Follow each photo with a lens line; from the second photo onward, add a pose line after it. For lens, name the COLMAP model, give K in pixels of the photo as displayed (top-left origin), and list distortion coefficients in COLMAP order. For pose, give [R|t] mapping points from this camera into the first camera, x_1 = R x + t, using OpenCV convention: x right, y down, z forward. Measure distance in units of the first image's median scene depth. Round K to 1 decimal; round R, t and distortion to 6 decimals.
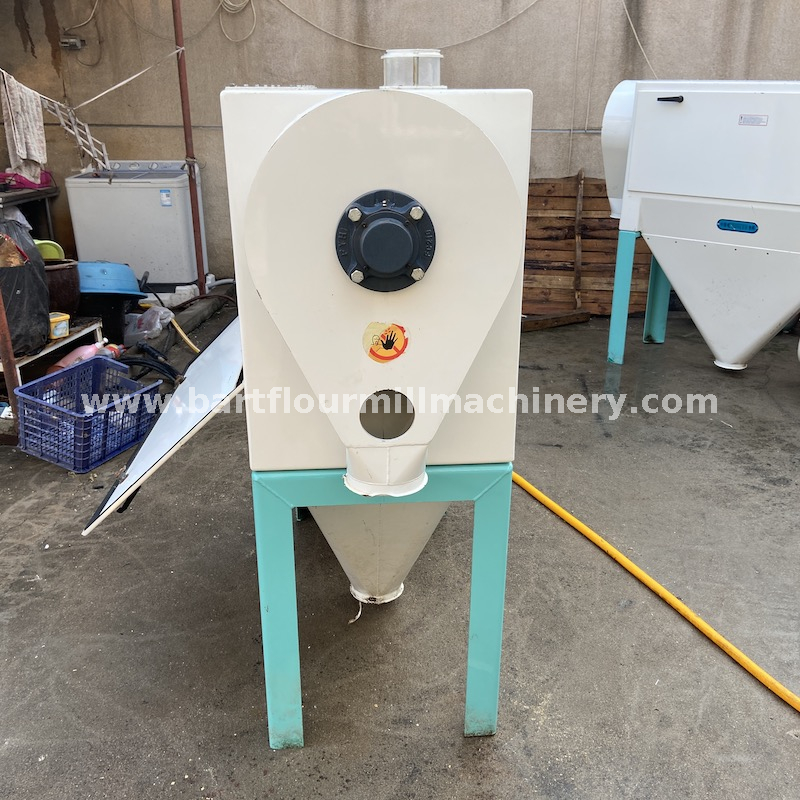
lens RADIAL K [[793.1, 0, 404.6], [0, 793.1, 396.1], [0, 0, 1]] dist [0.128826, -0.169553]
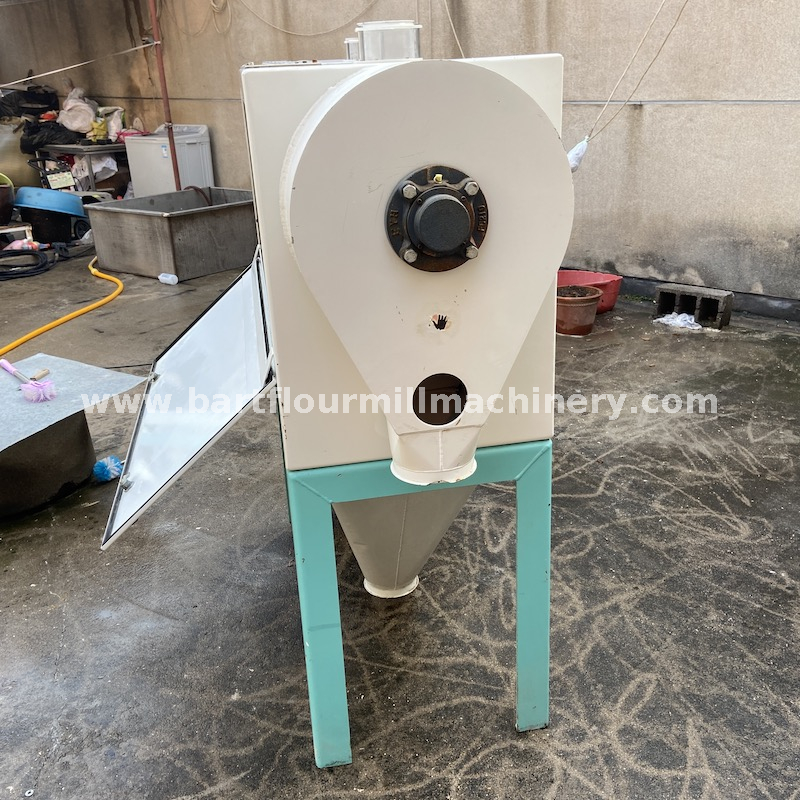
lens RADIAL K [[822.5, 0, 405.9], [0, 822.5, 397.5], [0, 0, 1]] dist [0.129013, -0.168633]
pose [[0.801563, 0.195485, -0.565051, 0.932220], [-0.179609, 0.980120, 0.084296, -0.027844], [0.570296, 0.033920, 0.820738, 0.072290]]
